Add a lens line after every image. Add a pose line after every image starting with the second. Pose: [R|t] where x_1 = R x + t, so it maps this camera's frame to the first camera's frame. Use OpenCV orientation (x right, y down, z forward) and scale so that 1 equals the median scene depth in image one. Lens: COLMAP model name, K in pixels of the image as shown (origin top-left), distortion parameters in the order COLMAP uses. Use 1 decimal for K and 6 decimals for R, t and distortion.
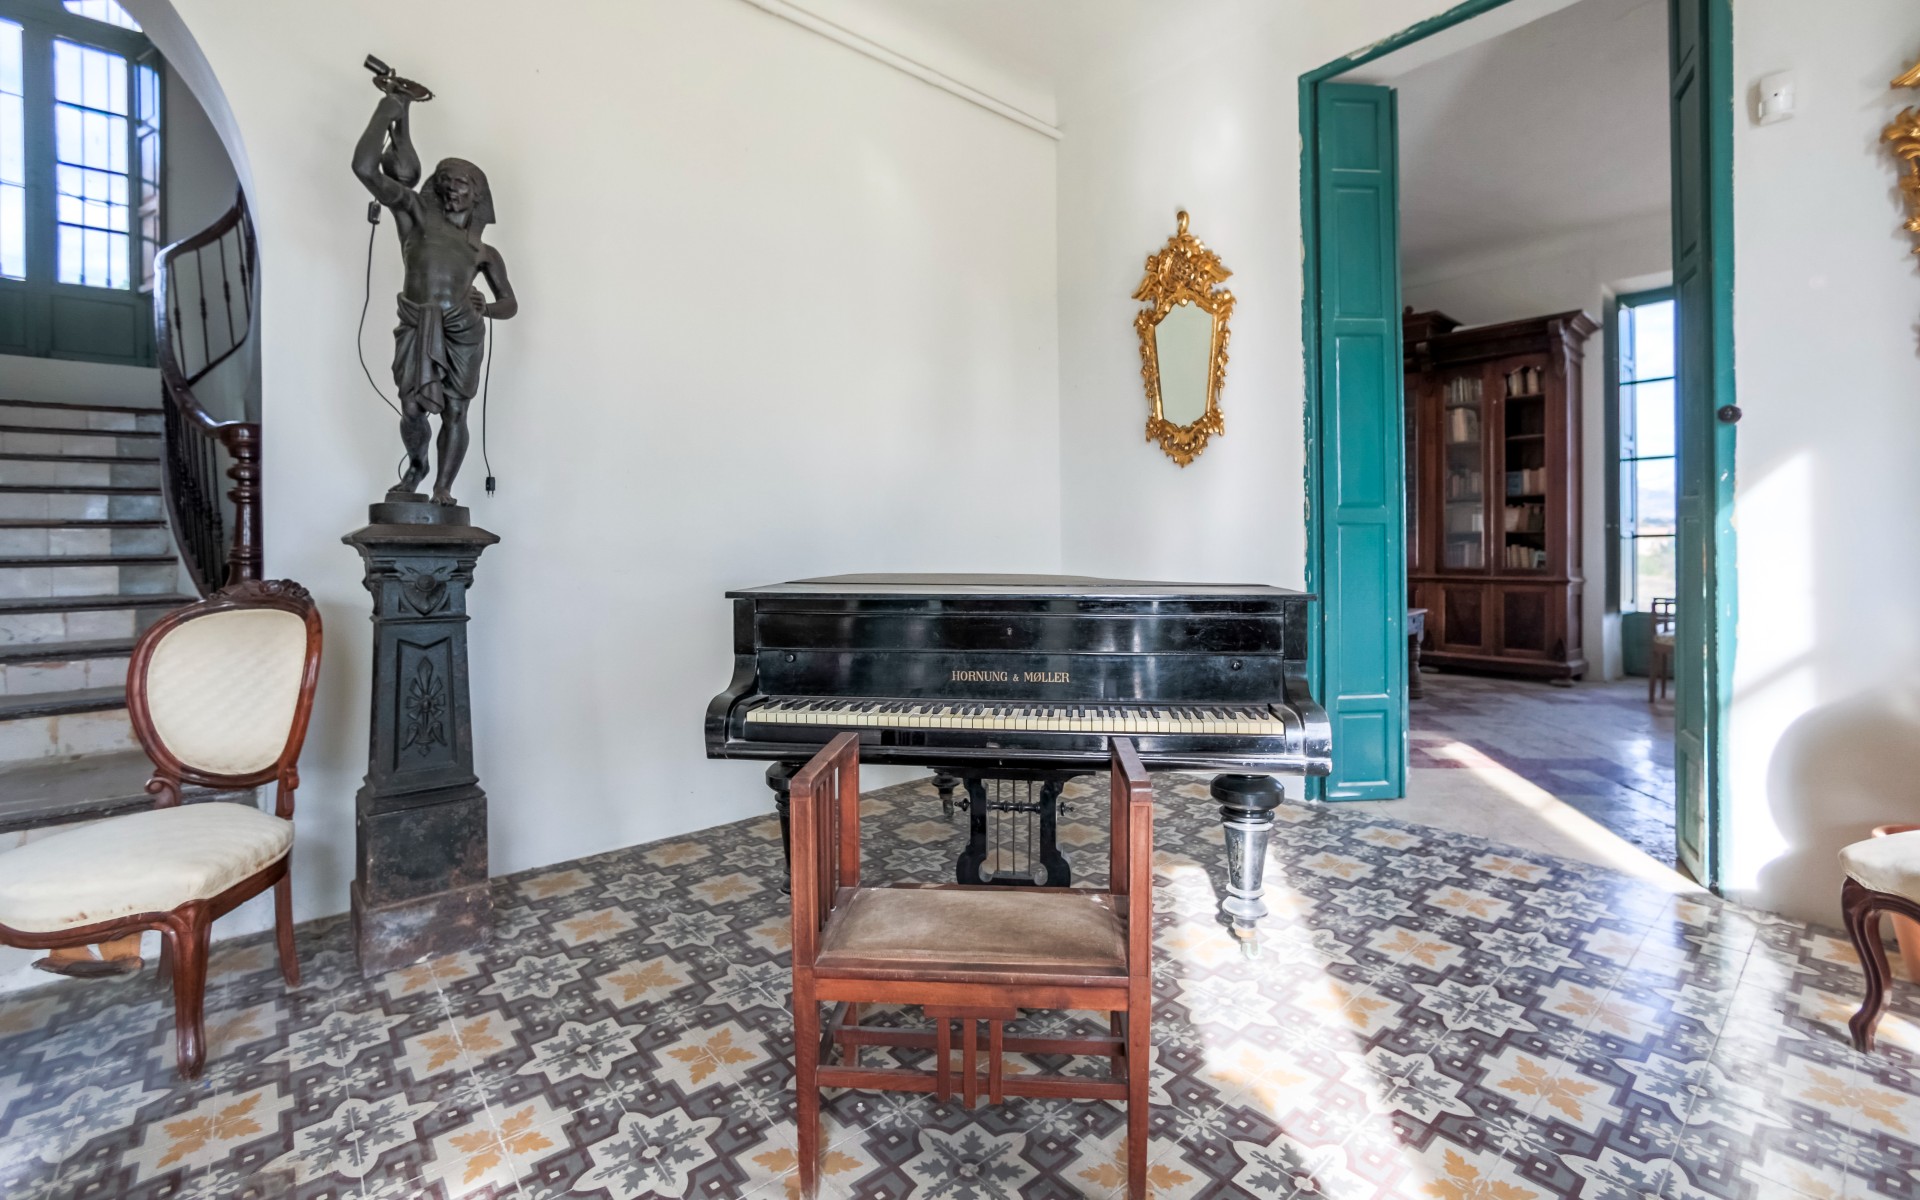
lens RADIAL K [[867.9, 0, 978.3], [0, 867.9, 543.3], [0, 0, 1]] dist [-0.018652, 0.008719]
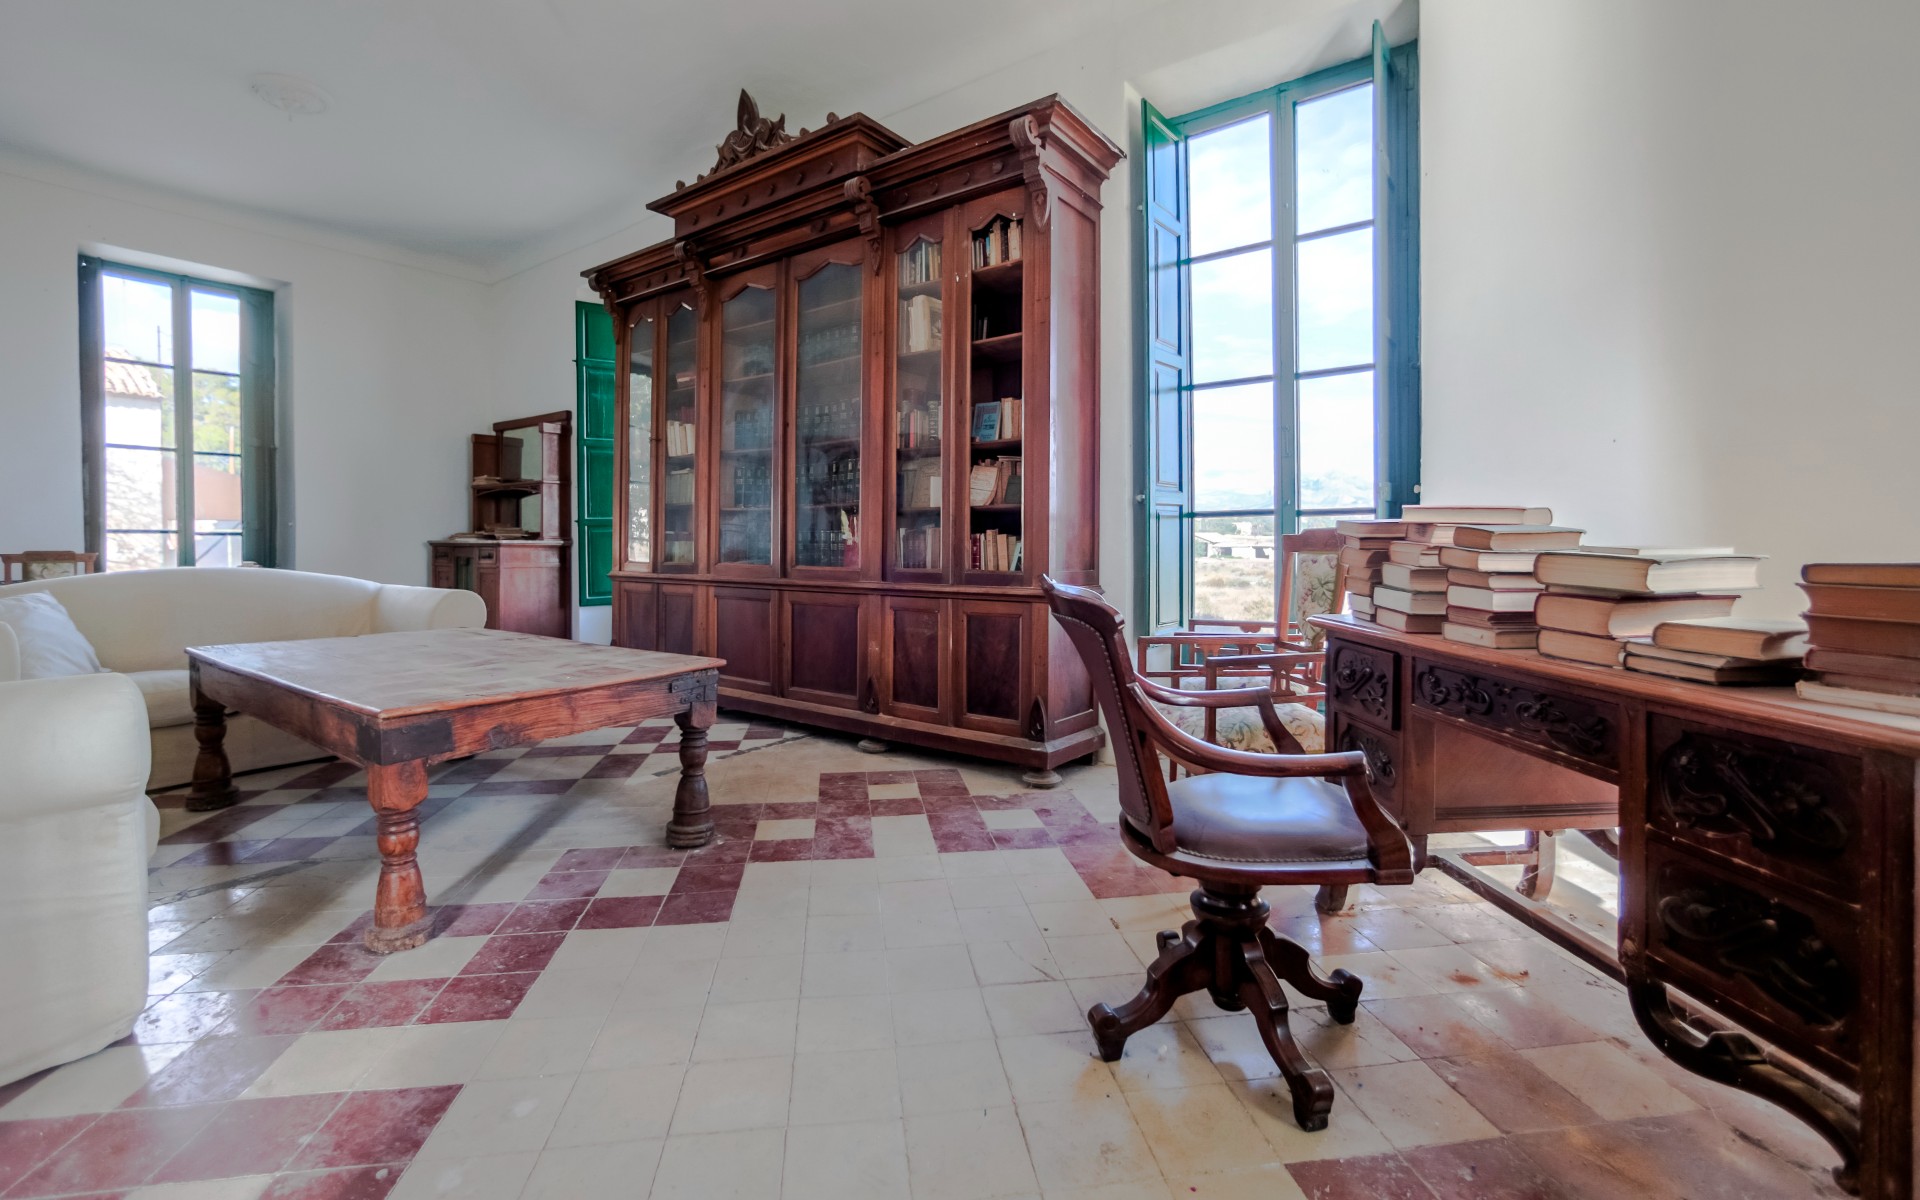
lens RADIAL K [[867.9, 0, 972.5], [0, 867.9, 540.5], [0, 0, 1]] dist [-0.018652, 0.008719]
pose [[0.978089, -0.006165, 0.208098, 0.494376], [0.004017, 0.999934, 0.010744, 0.002348], [-0.208151, -0.009672, 0.978049, 0.442863]]
